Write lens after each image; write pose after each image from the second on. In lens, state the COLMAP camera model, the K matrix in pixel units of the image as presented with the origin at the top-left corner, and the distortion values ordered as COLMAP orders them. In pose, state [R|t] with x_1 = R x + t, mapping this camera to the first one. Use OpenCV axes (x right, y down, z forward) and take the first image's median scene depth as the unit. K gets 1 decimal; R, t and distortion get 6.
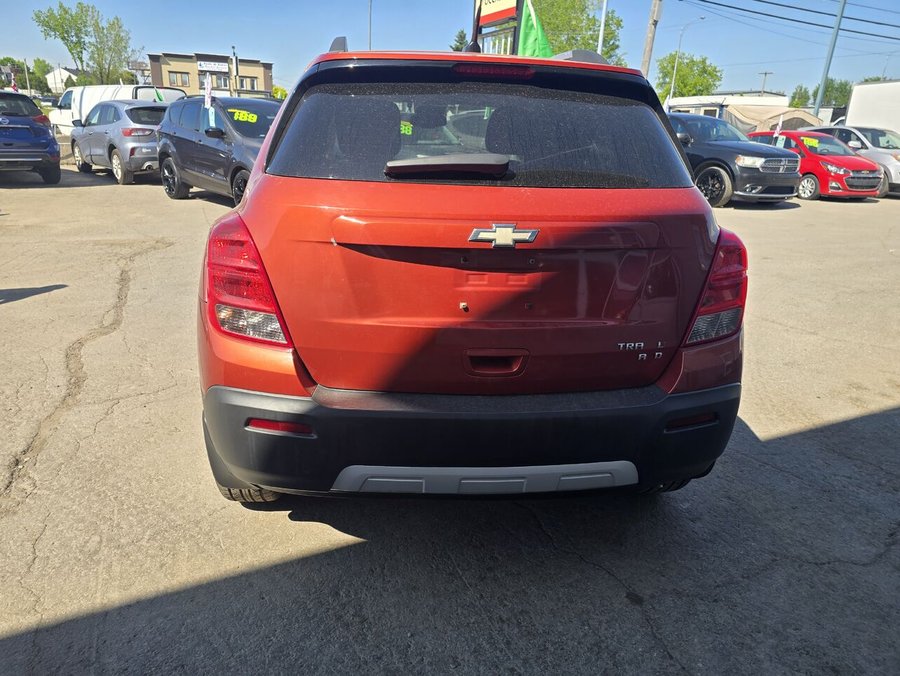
lens RADIAL K [[622.7, 0, 448.4], [0, 622.7, 341.9], [0, 0, 1]] dist [0.041653, -0.028120]
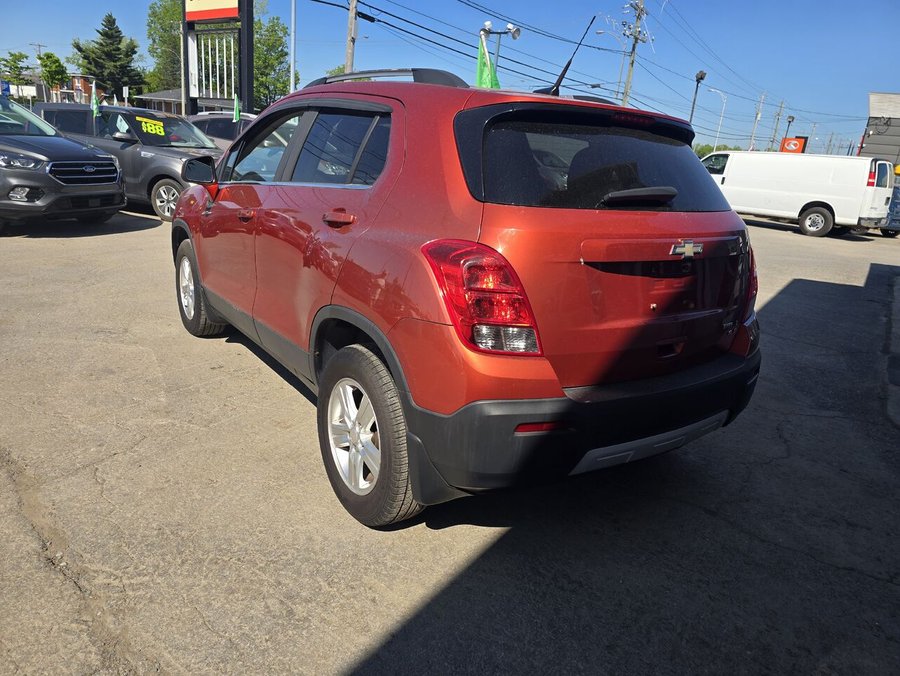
lens RADIAL K [[622.7, 0, 450.4], [0, 622.7, 341.7], [0, 0, 1]] dist [0.041653, -0.028120]
pose [[0.864754, -0.112524, 0.489428, -0.168709], [0.115315, 0.993025, 0.024561, -0.011402], [-0.488778, 0.035199, 0.871698, 0.017580]]
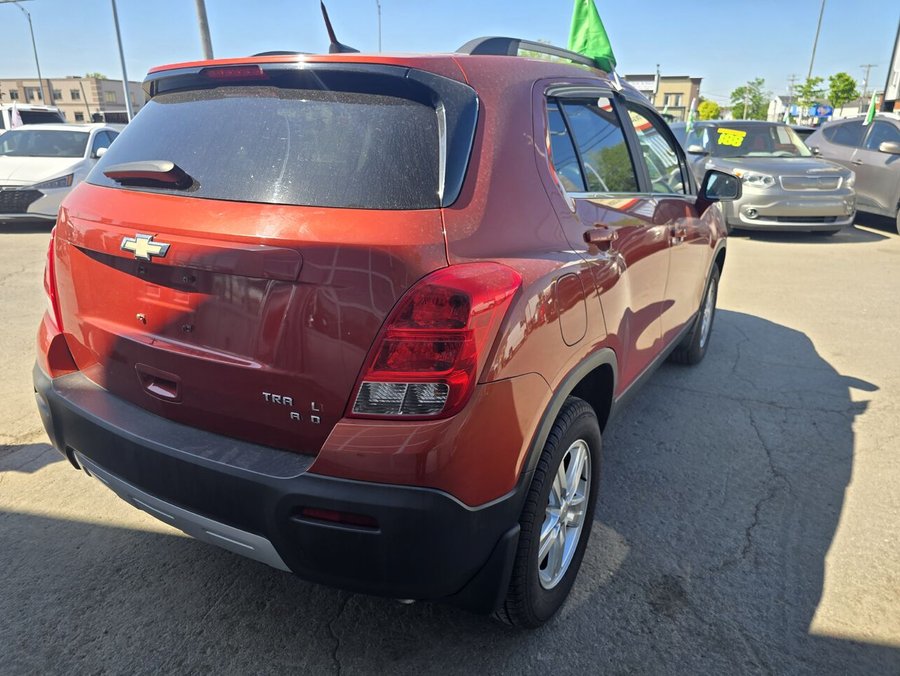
lens RADIAL K [[622.7, 0, 440.5], [0, 622.7, 334.7], [0, 0, 1]] dist [0.041653, -0.028120]
pose [[0.790869, 0.162086, -0.590130, 0.169941], [-0.182721, 0.982845, 0.025074, -0.024571], [0.584071, 0.087999, 0.806918, 0.086123]]
